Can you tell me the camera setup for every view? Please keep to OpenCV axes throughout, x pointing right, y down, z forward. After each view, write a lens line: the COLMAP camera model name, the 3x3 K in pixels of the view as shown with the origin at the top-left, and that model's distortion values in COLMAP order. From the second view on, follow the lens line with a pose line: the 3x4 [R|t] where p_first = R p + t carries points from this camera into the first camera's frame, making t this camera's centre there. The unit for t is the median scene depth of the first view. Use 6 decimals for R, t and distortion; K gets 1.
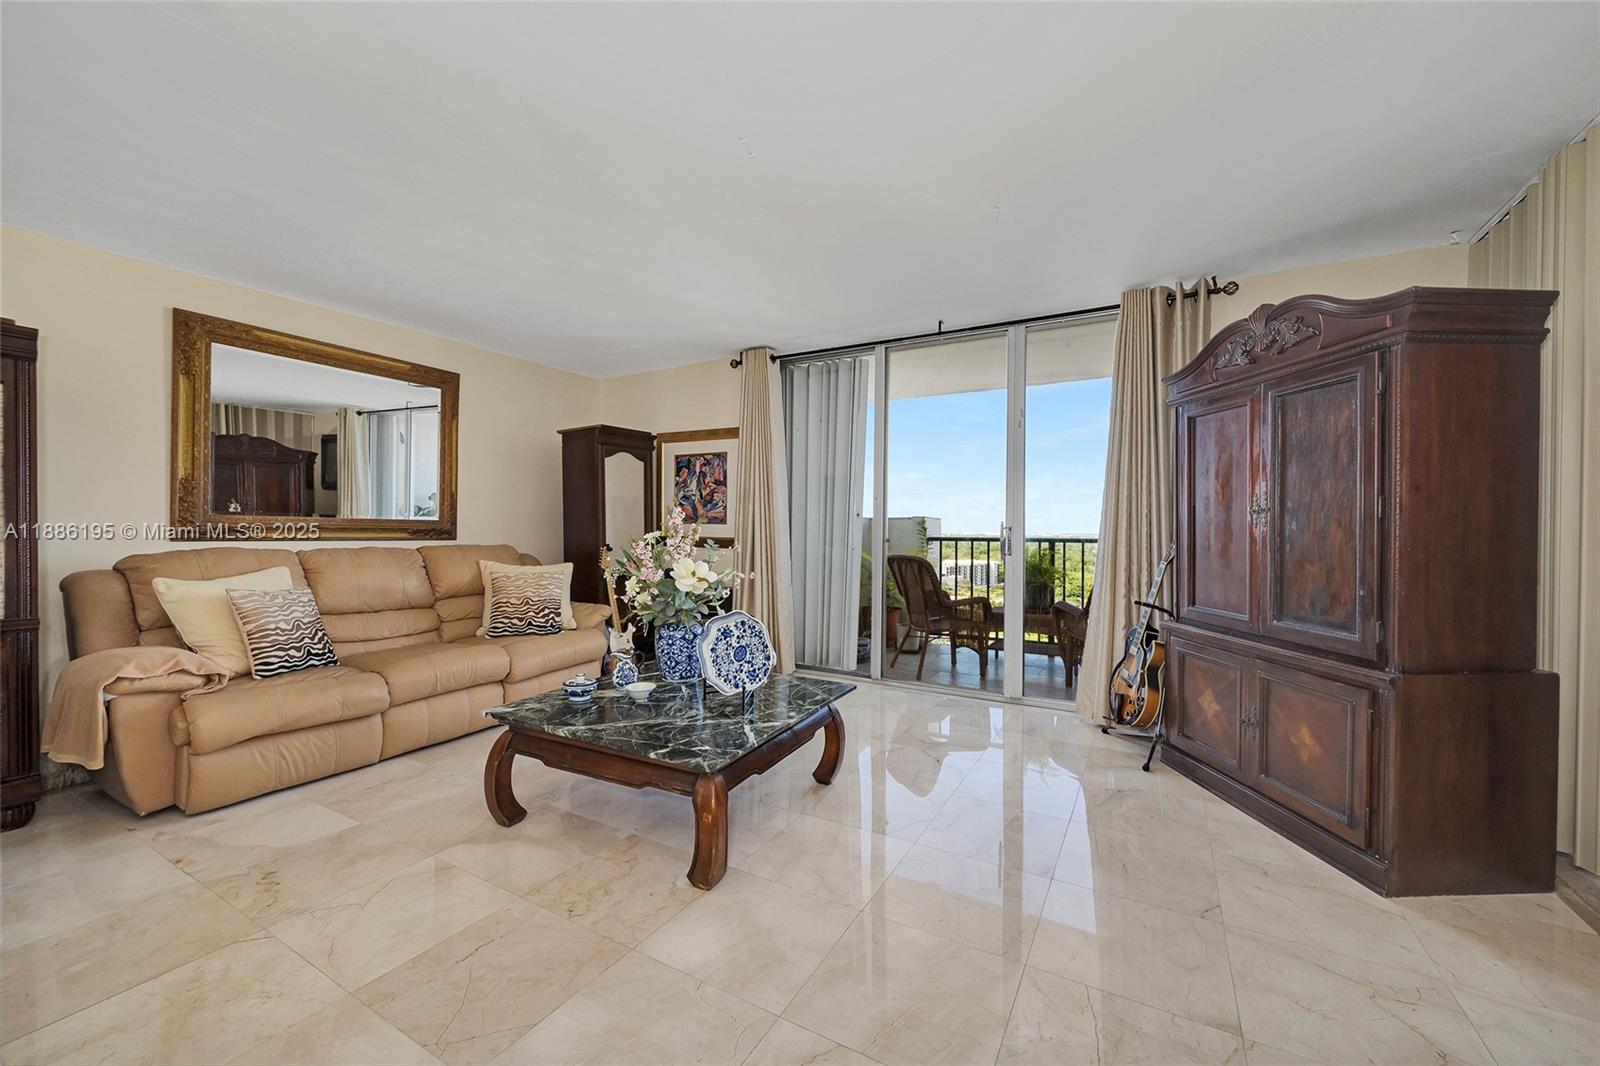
lens RADIAL K [[683.0, 0, 806.0], [0, 683.0, 532.5], [0, 0, 1]] dist [-0.013460, 0.000212]
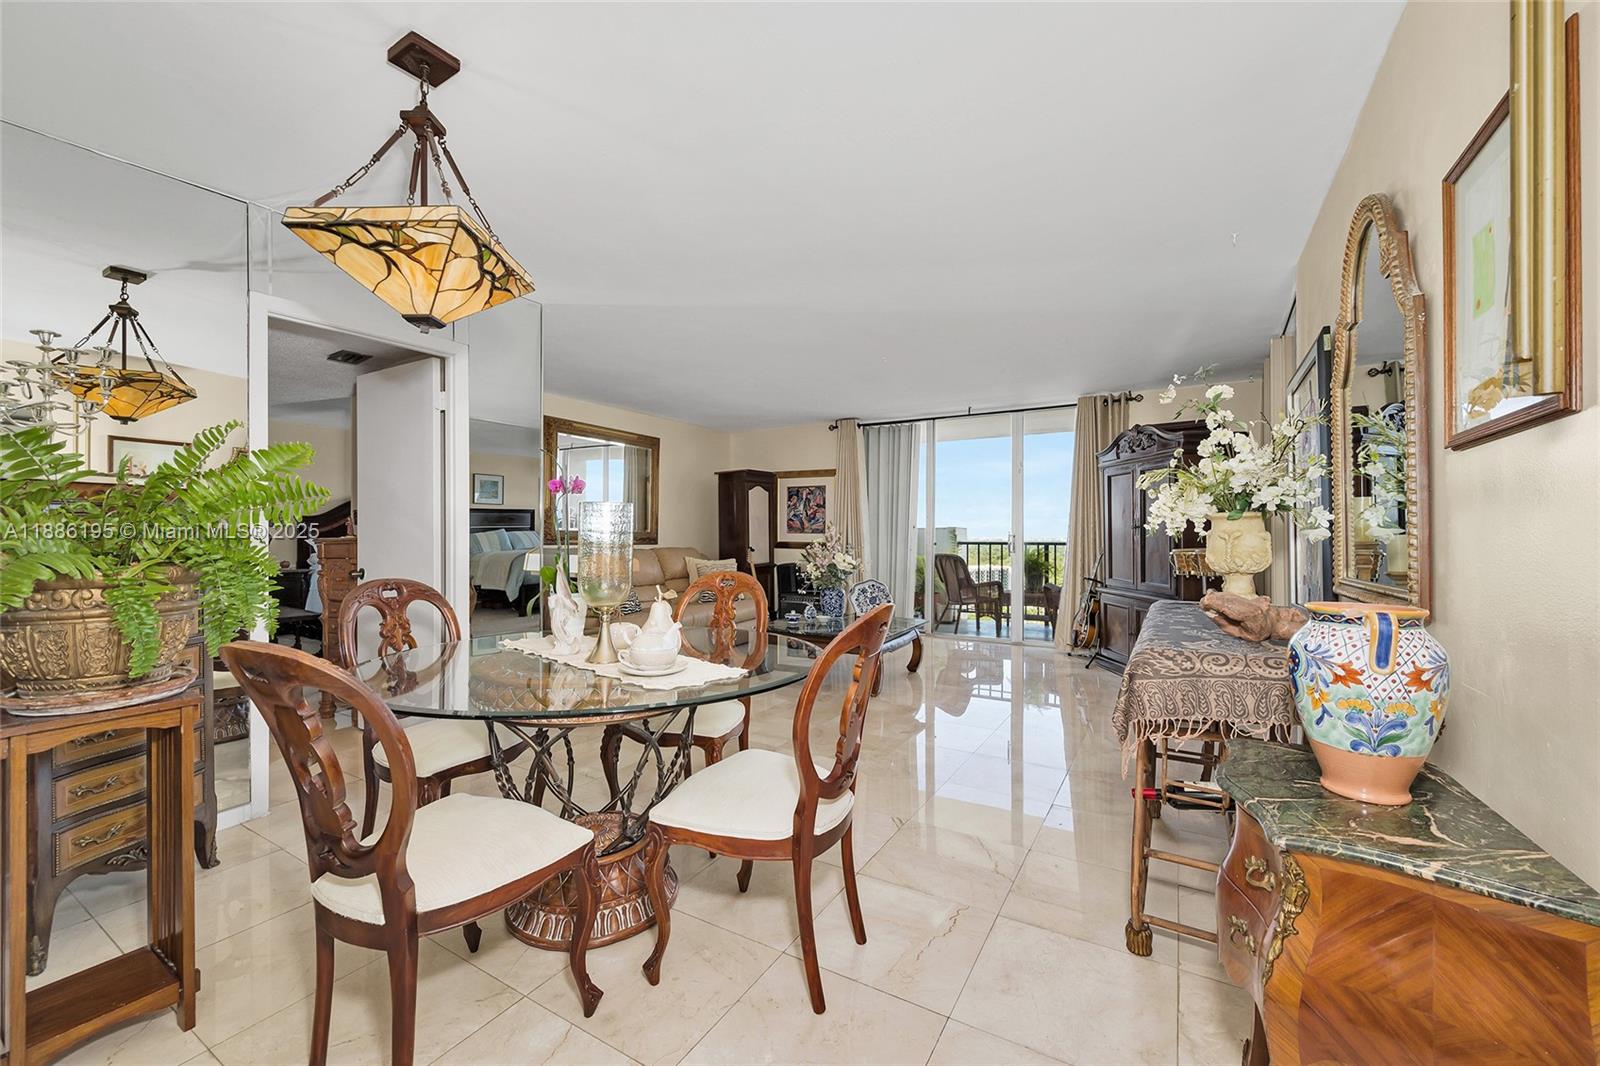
lens RADIAL K [[683.0, 0, 806.0], [0, 683.0, 532.5], [0, 0, 1]] dist [-0.013460, 0.000212]
pose [[0.999698, -0.003906, -0.024254, -0.124755], [0.003678, 0.999949, -0.009434, -0.000534], [0.024290, 0.009342, 0.999661, -0.508201]]
